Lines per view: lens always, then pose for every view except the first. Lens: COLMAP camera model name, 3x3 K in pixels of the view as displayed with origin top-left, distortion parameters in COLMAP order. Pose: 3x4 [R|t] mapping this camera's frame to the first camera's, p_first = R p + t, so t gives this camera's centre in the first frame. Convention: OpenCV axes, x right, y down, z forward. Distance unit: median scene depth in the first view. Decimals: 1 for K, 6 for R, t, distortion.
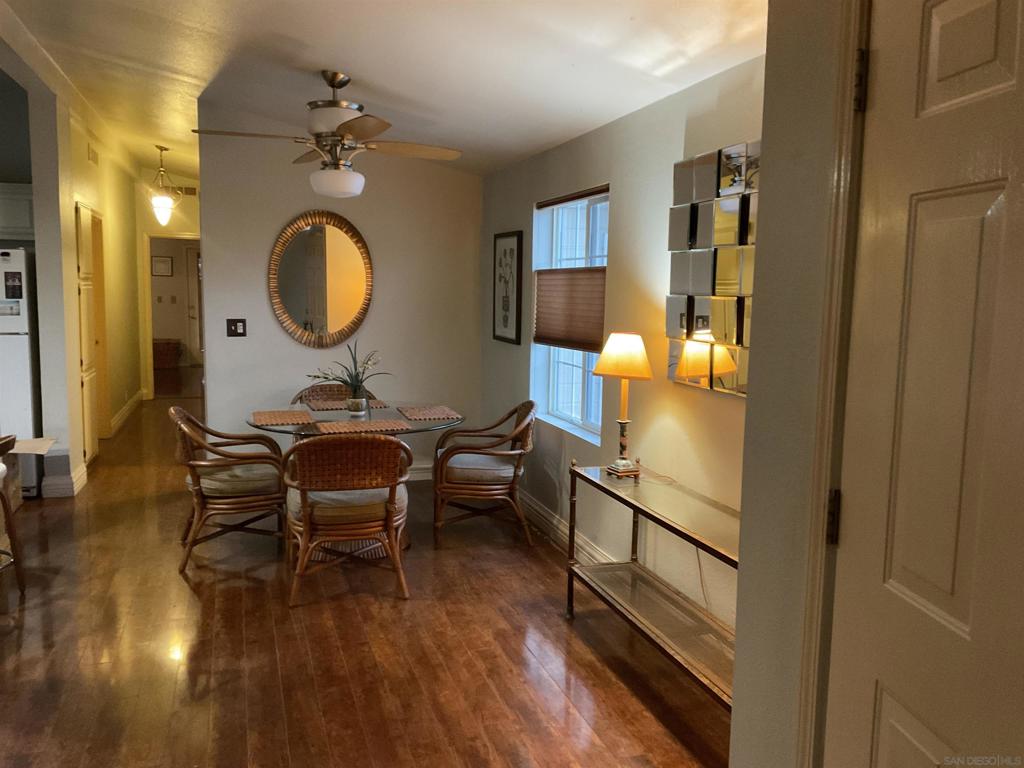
lens RADIAL K [[850.6, 0, 505.9], [0, 850.6, 387.8], [0, 0, 1]] dist [0.130898, -0.254596]
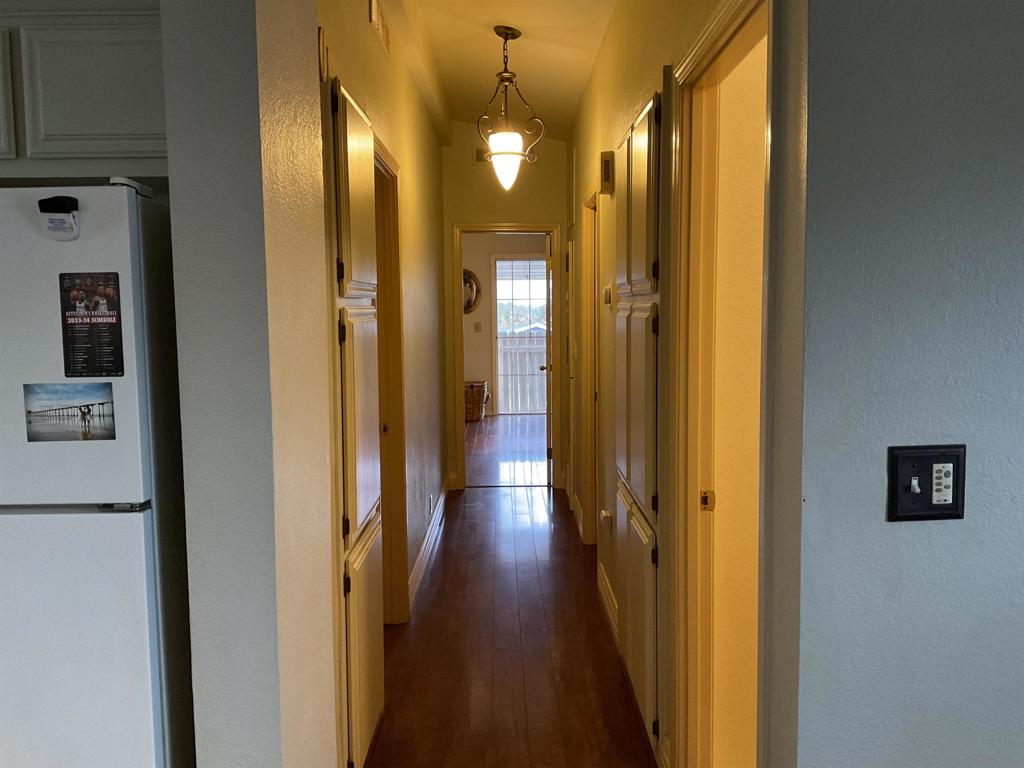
lens RADIAL K [[850.6, 0, 505.9], [0, 850.6, 387.8], [0, 0, 1]] dist [0.130898, -0.254596]
pose [[0.955370, 0.001665, -0.295406, -0.380435], [-0.007390, 0.999806, -0.018264, -0.097633], [0.295318, 0.019632, 0.955197, 0.801937]]
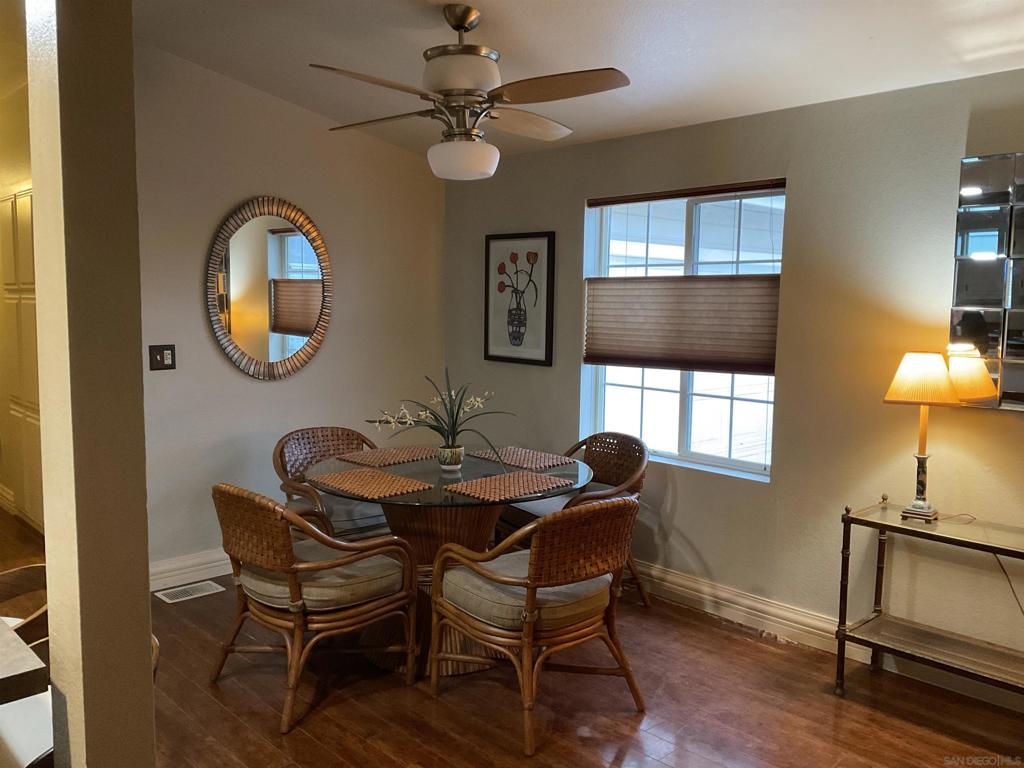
lens RADIAL K [[850.6, 0, 505.9], [0, 850.6, 387.8], [0, 0, 1]] dist [0.130898, -0.254596]
pose [[0.902119, -0.050542, 0.428517, -0.392318], [0.054243, 0.998521, 0.003580, -0.034899], [-0.428064, 0.020015, 0.903527, 0.259020]]
